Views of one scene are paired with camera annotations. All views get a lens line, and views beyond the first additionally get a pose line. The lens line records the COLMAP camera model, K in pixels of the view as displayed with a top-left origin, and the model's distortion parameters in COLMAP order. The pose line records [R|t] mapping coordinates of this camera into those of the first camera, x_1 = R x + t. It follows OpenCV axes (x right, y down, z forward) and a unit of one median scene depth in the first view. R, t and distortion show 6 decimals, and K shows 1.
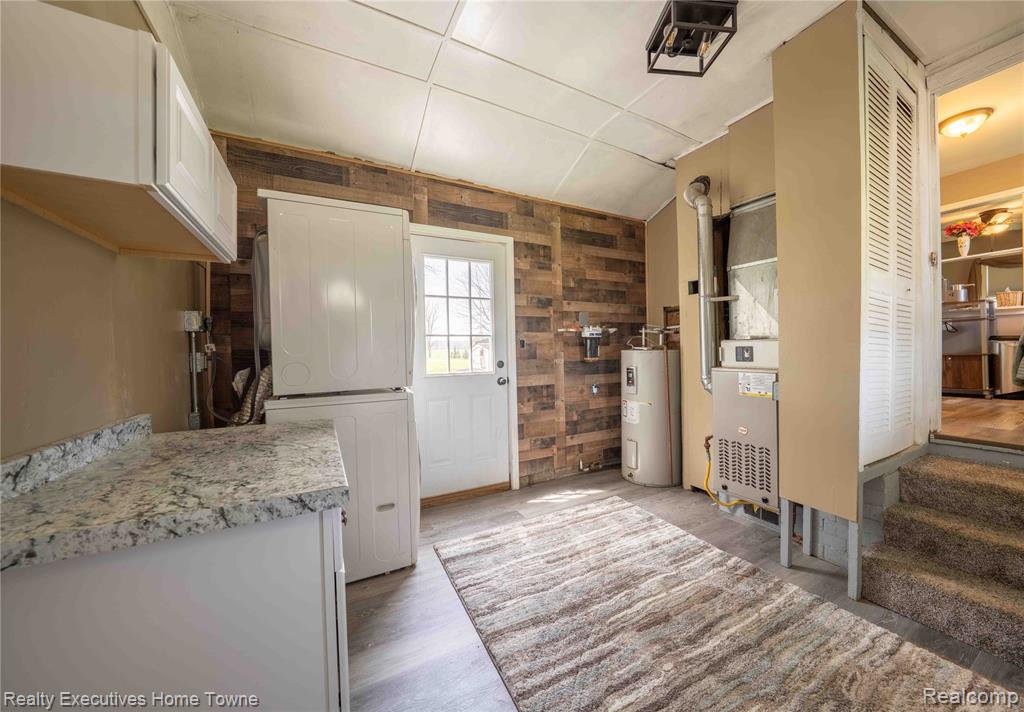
lens RADIAL K [[413.8, 0, 512.0], [0, 413.8, 356.0], [0, 0, 1]] dist [-0.003216, 0.000072]
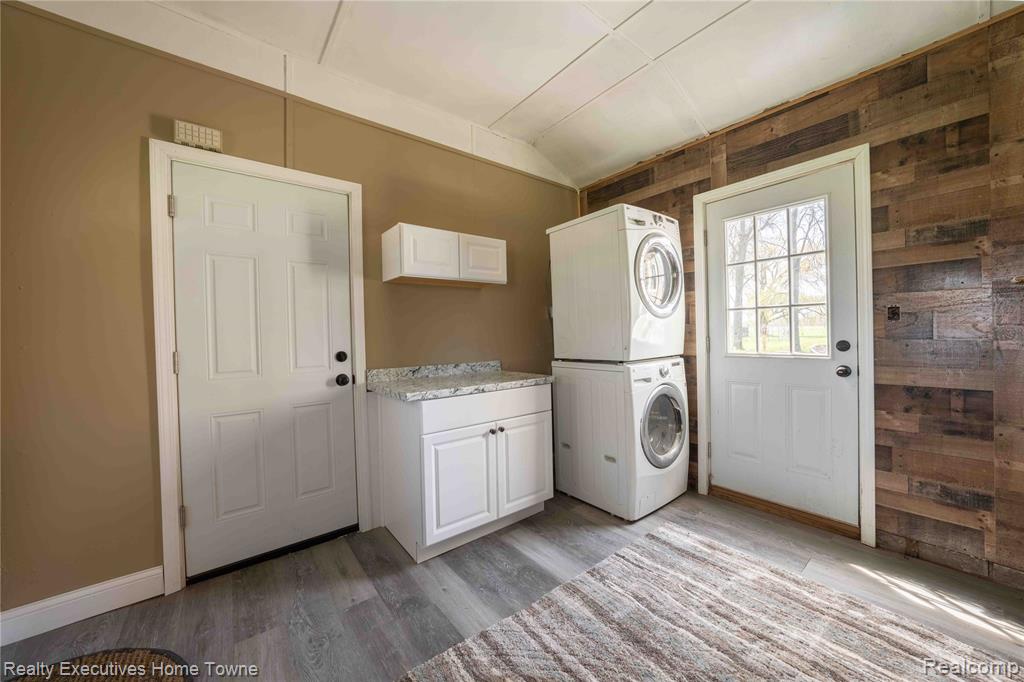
lens RADIAL K [[382.6, 0, 512.0], [0, 382.6, 341.0], [0, 0, 1]] dist [-0.001066, 0.000327]
pose [[0.132758, 0.032186, -0.990626, 0.519925], [0.004726, 0.999441, 0.033106, -0.010950], [0.991137, -0.009077, 0.132531, 0.397997]]
